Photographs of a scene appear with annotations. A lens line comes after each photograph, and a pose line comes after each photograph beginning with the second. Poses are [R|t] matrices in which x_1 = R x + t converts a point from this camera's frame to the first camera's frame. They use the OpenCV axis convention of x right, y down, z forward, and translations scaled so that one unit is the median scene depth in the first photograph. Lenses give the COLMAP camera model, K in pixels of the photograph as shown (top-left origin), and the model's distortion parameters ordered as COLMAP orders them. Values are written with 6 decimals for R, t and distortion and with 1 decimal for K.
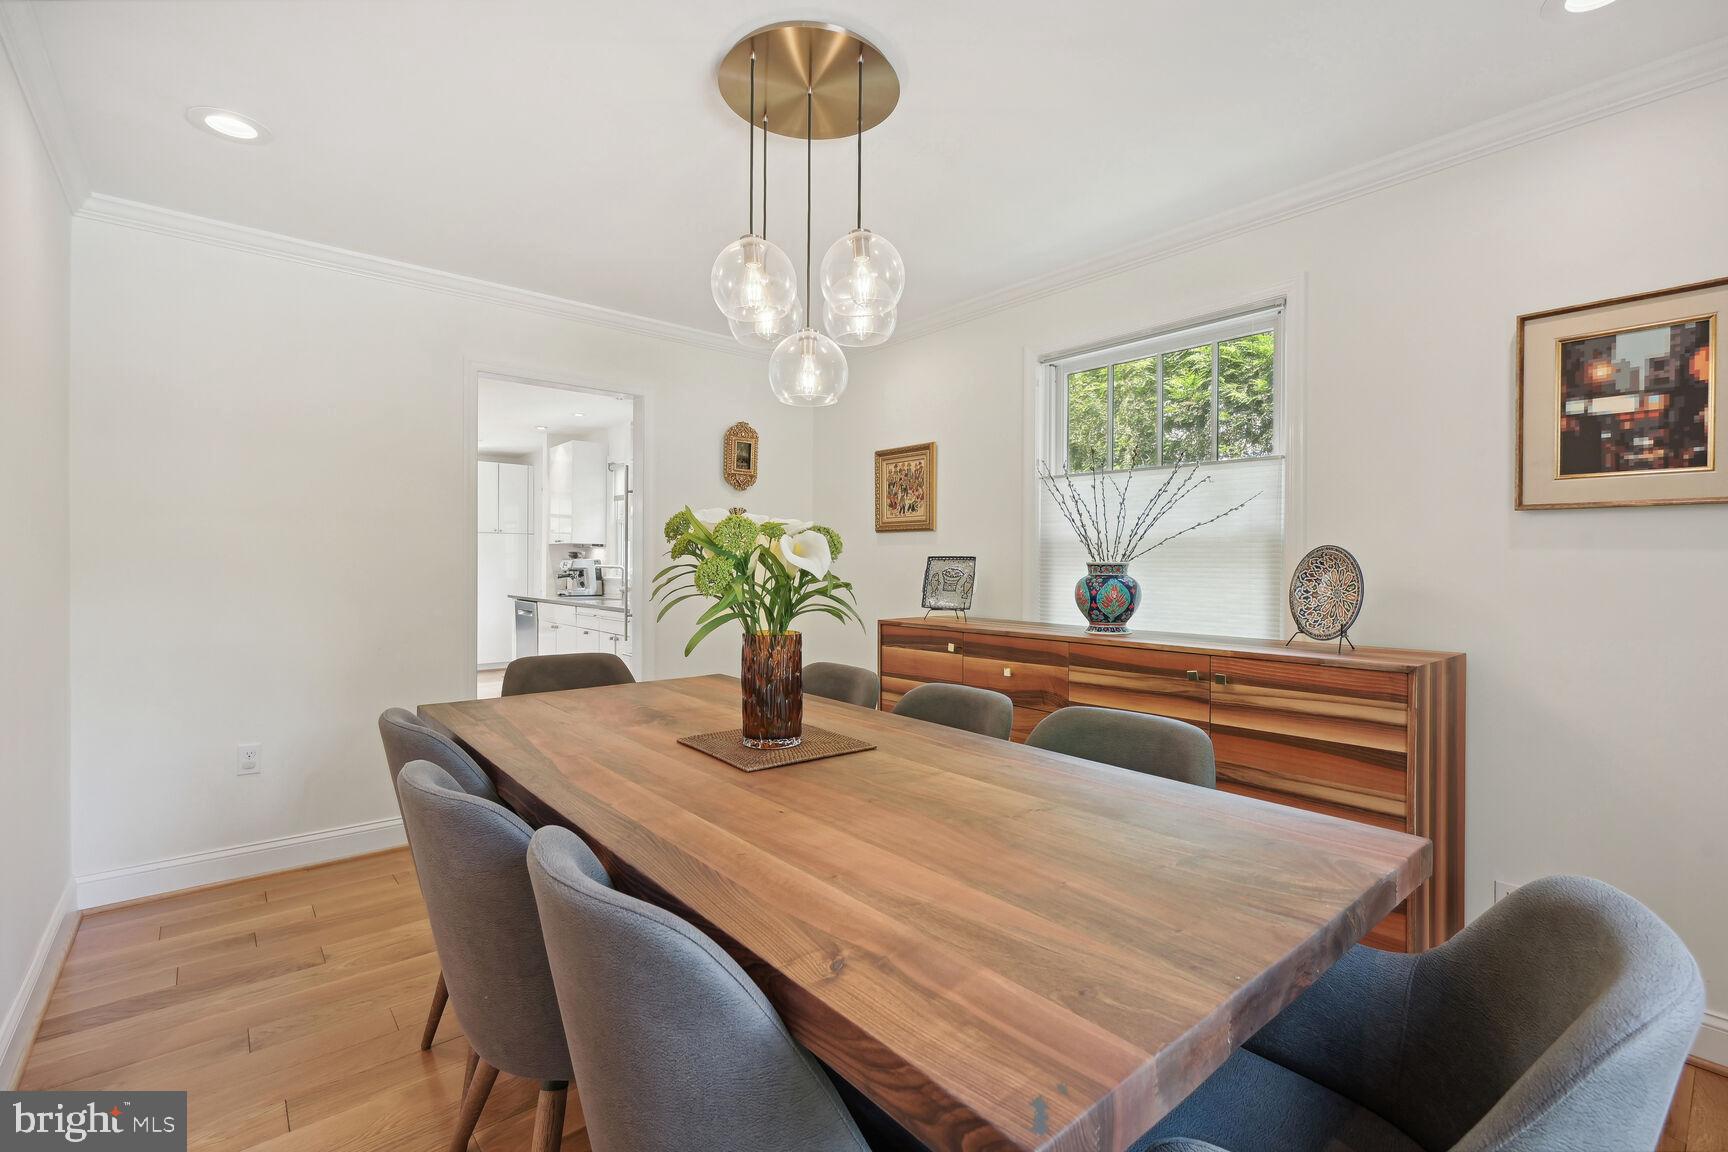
lens RADIAL K [[781.9, 0, 863.5], [0, 781.9, 552.8], [0, 0, 1]] dist [0.003517, -0.000150]
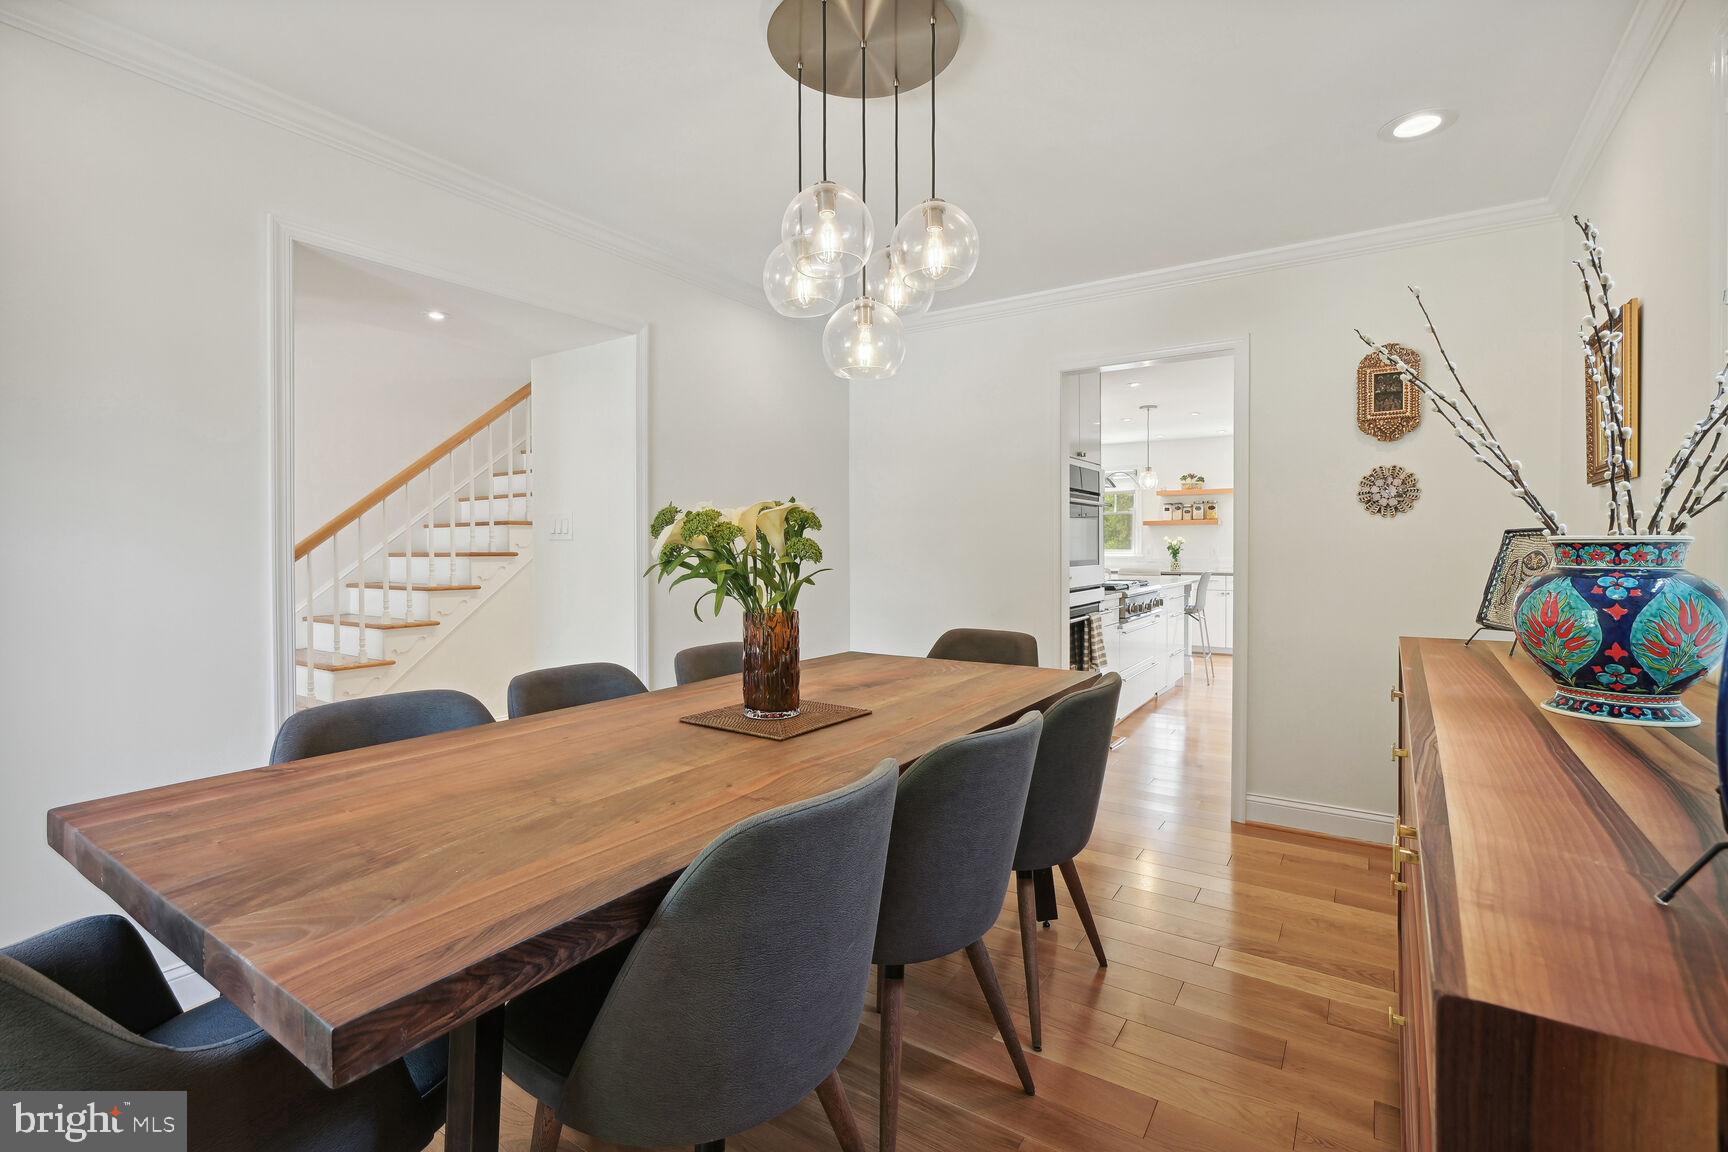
lens RADIAL K [[781.9, 0, 863.5], [0, 781.9, 552.8], [0, 0, 1]] dist [0.003517, -0.000150]
pose [[0.269006, 0.006285, -0.963118, 1.132583], [0.016484, 0.999802, 0.011129, 0.015017], [0.962997, -0.018870, 0.268850, 1.002115]]
